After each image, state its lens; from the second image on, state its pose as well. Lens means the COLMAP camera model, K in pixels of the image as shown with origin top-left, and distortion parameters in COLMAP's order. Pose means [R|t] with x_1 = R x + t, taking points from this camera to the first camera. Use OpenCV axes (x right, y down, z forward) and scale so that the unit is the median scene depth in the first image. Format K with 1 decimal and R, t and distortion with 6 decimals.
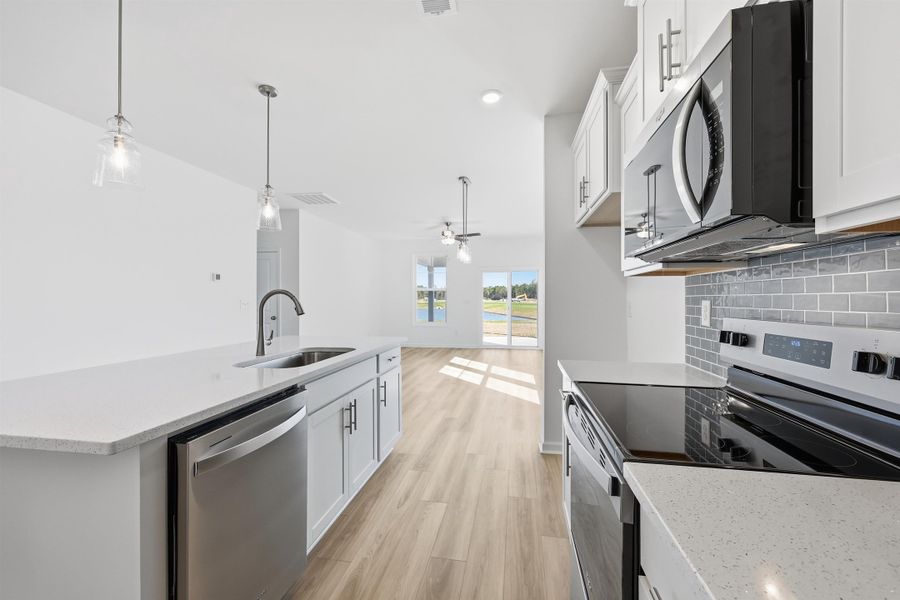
lens RADIAL K [[365.5, 0, 457.1], [0, 365.5, 294.4], [0, 0, 1]] dist [0.001736, 0.000040]
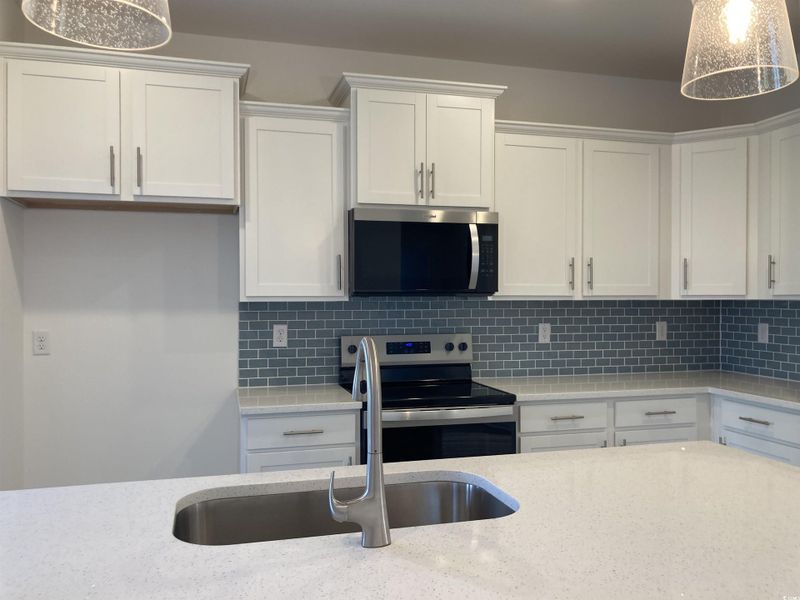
lens RADIAL K [[653.5, 0, 398.8], [0, 653.5, 317.2], [0, 0, 1]] dist [0.036278, -0.035431]
pose [[-0.412650, 0.016199, 0.910746, -1.204405], [0.000017, 0.999842, -0.017775, 0.025052], [-0.910890, -0.007319, -0.412585, 1.331647]]
